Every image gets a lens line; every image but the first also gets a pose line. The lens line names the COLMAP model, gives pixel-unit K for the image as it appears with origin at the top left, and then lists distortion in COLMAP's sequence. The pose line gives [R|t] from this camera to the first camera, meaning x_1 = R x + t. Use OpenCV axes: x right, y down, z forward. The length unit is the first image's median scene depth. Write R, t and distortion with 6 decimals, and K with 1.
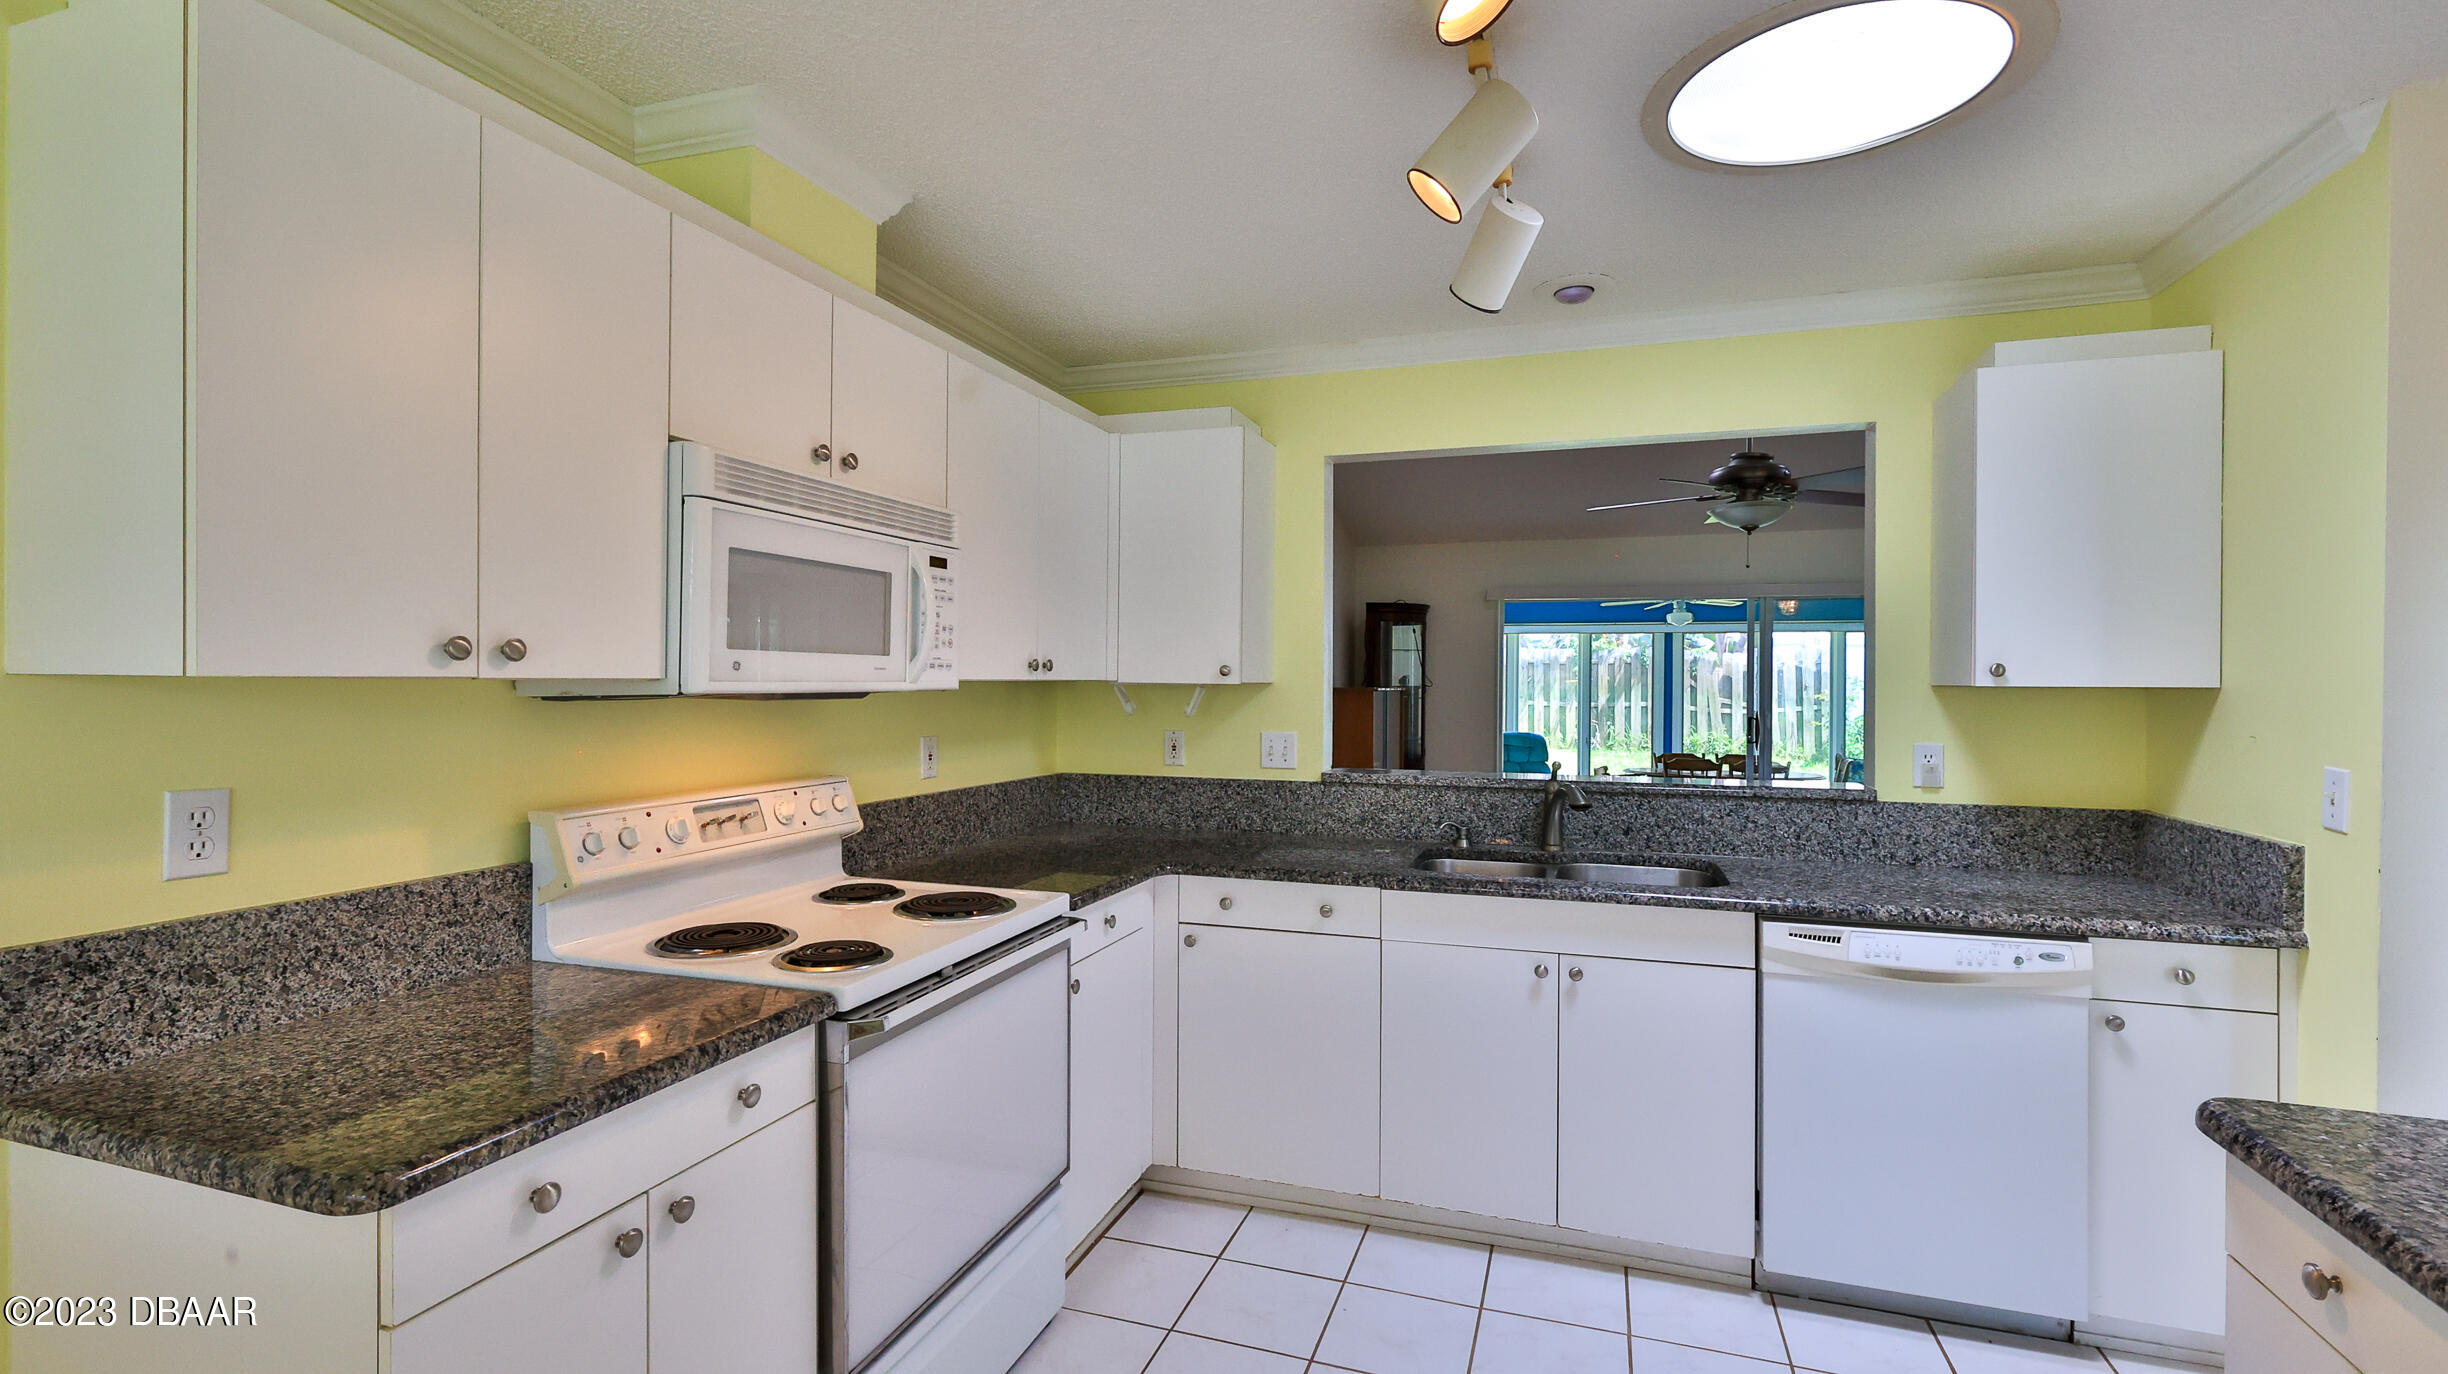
lens RADIAL K [[1083.7, 0, 1221.0], [0, 1083.7, 682.3], [0, 0, 1]] dist [0.000508, 0.000308]
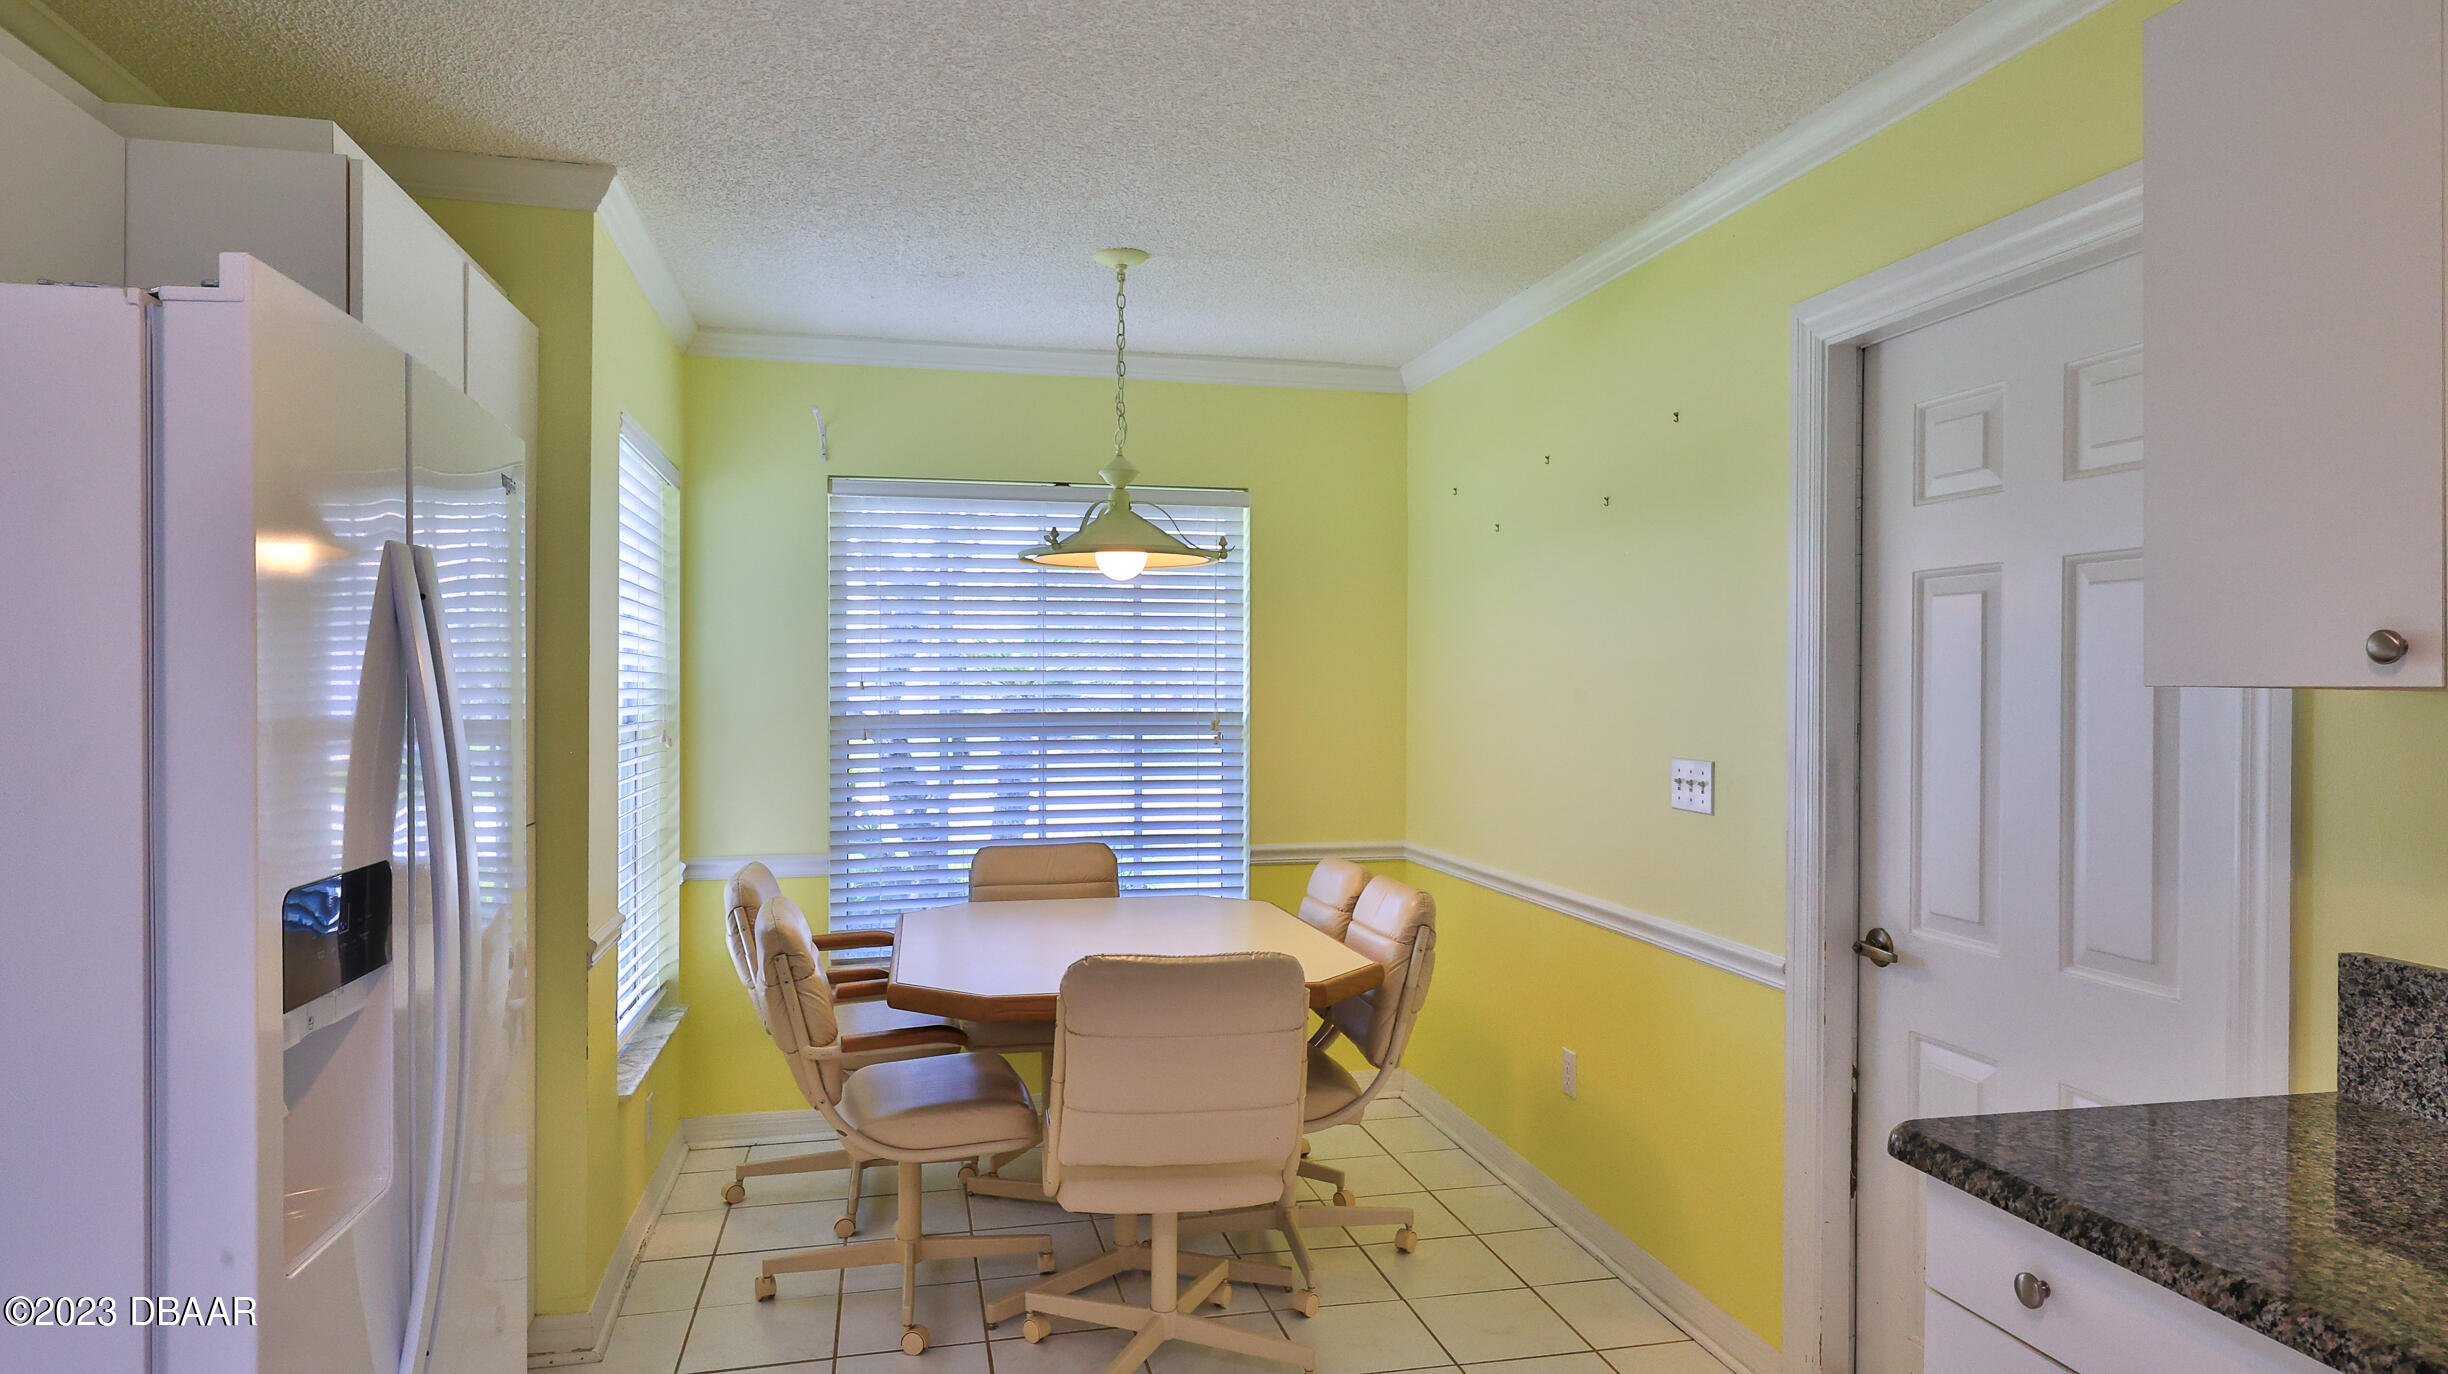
lens RADIAL K [[1454.3, 0, 1224.0], [0, 1454.3, 687.0], [0, 0, 1]] dist [0.002626, 0.001370]
pose [[-0.857293, -0.009347, -0.514745, 0.439241], [-0.008779, 0.999955, -0.003537, 0.006076], [0.514755, 0.001487, -0.857336, 1.394030]]
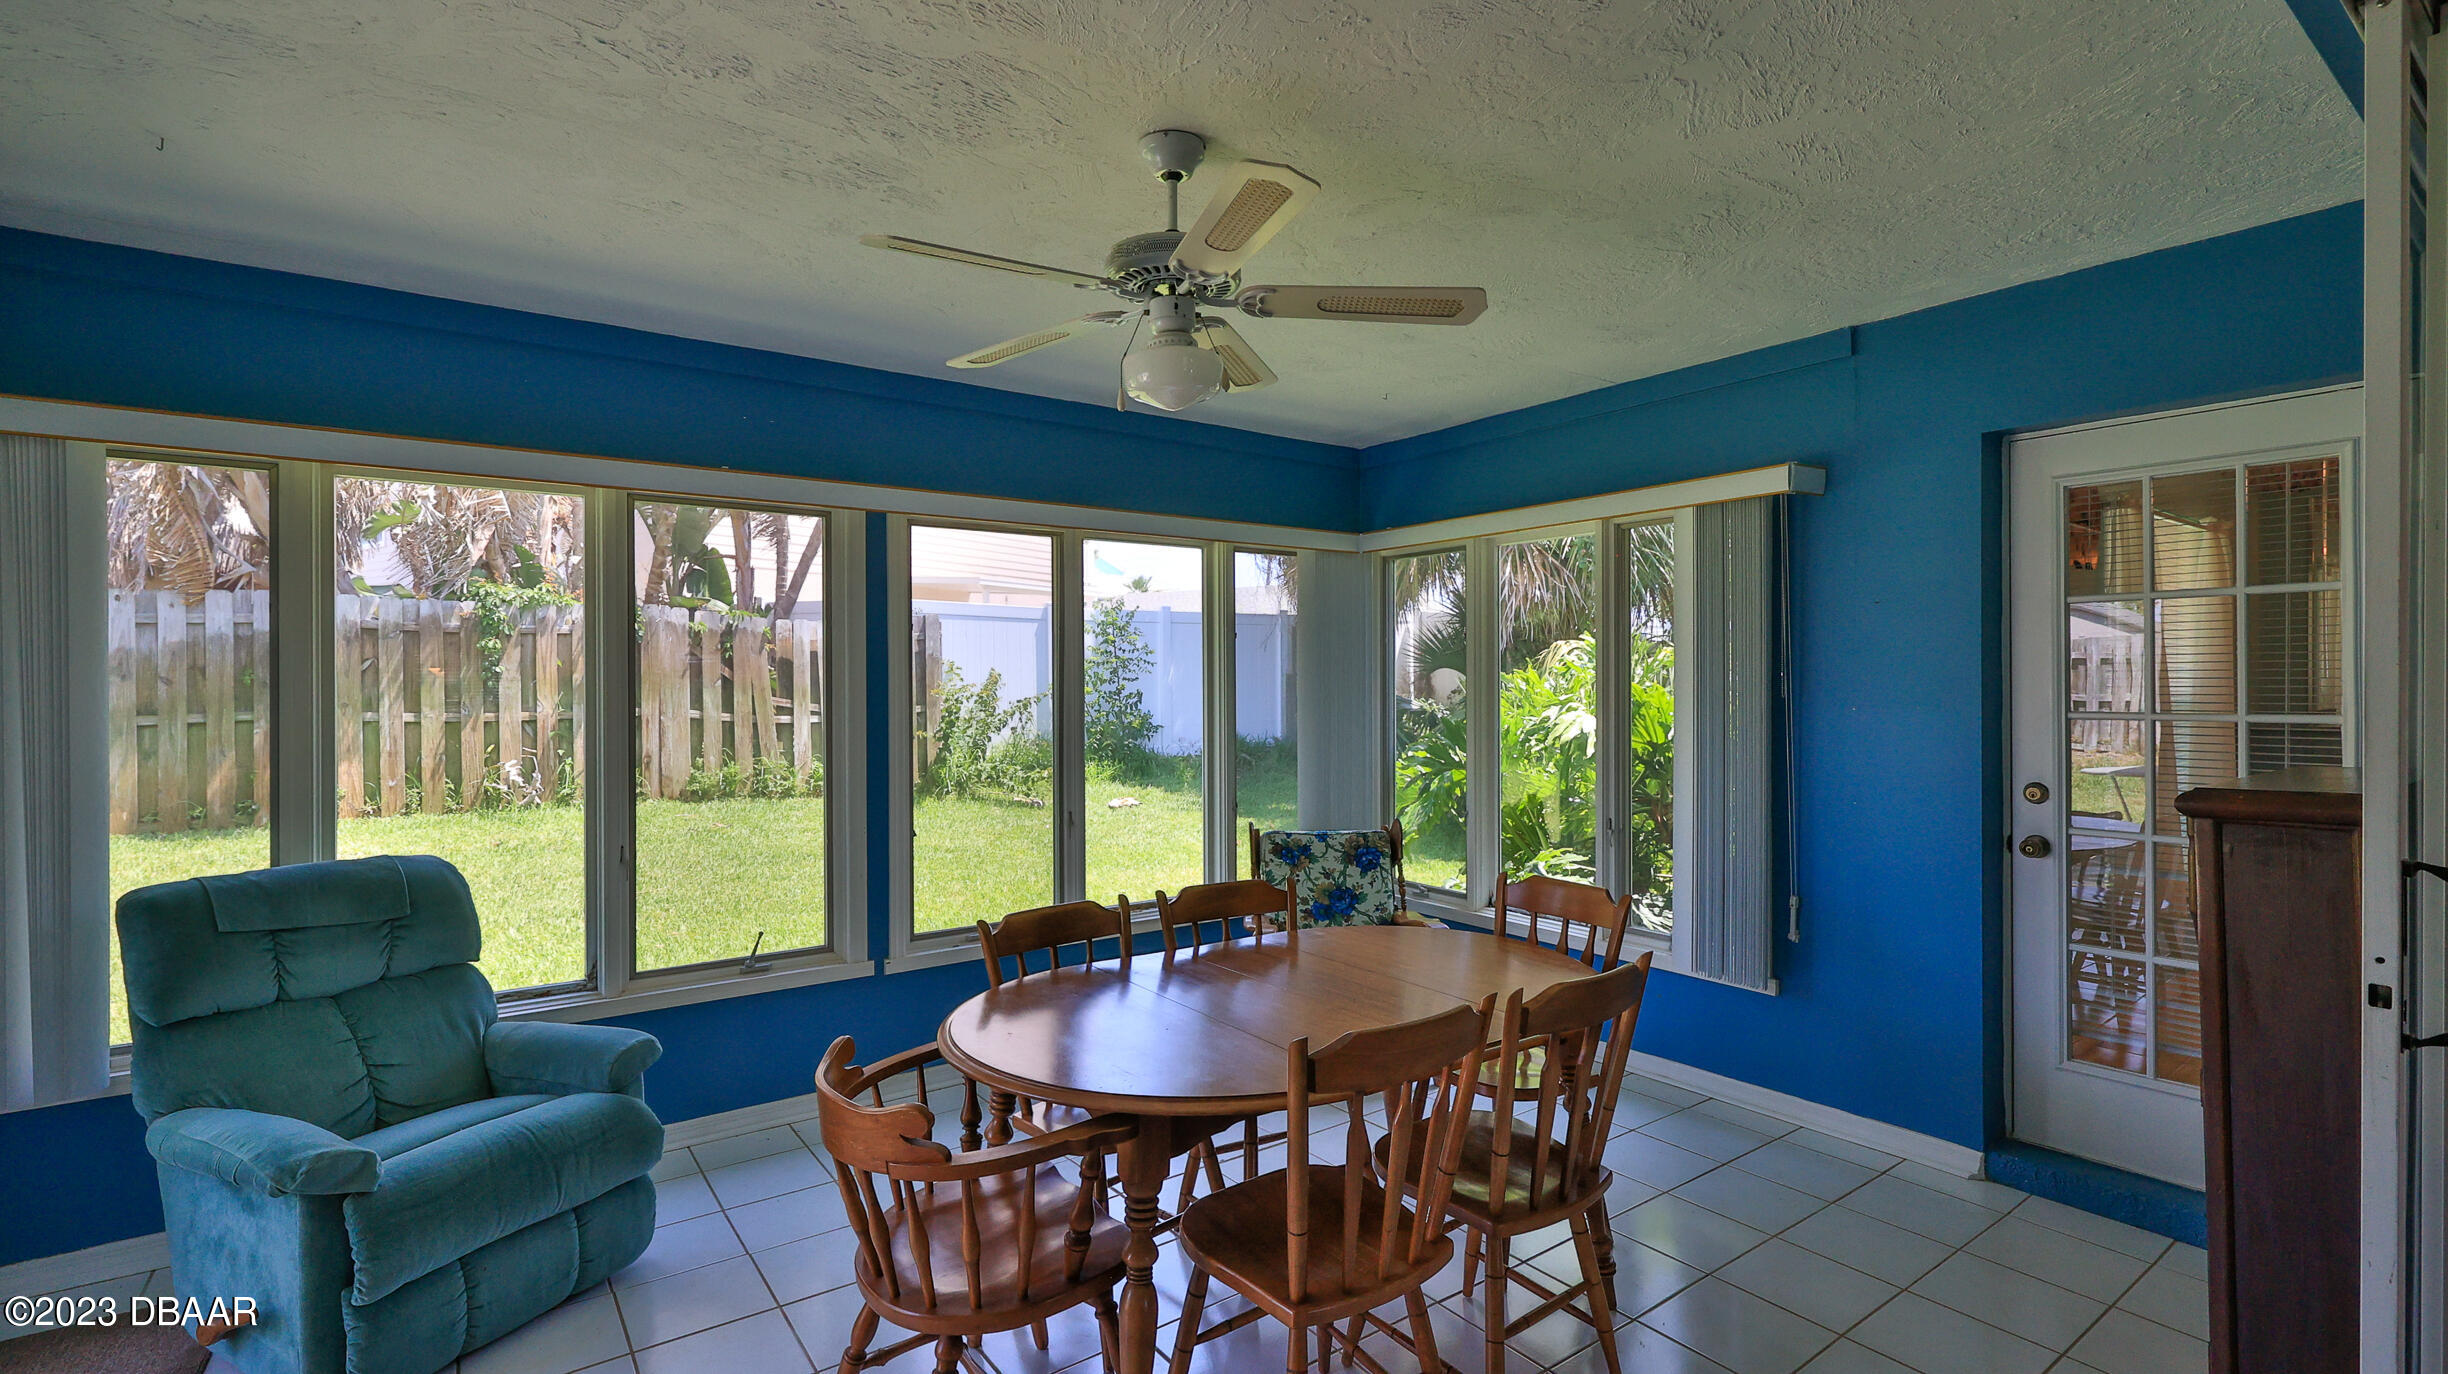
lens RADIAL K [[1083.7, 0, 1221.0], [0, 1083.7, 682.3], [0, 0, 1]] dist [0.000508, 0.000308]
pose [[0.577858, -0.011500, 0.816057, 1.434107], [0.007471, 0.999933, 0.008801, 0.035568], [-0.816103, 0.001011, 0.577905, 5.265742]]
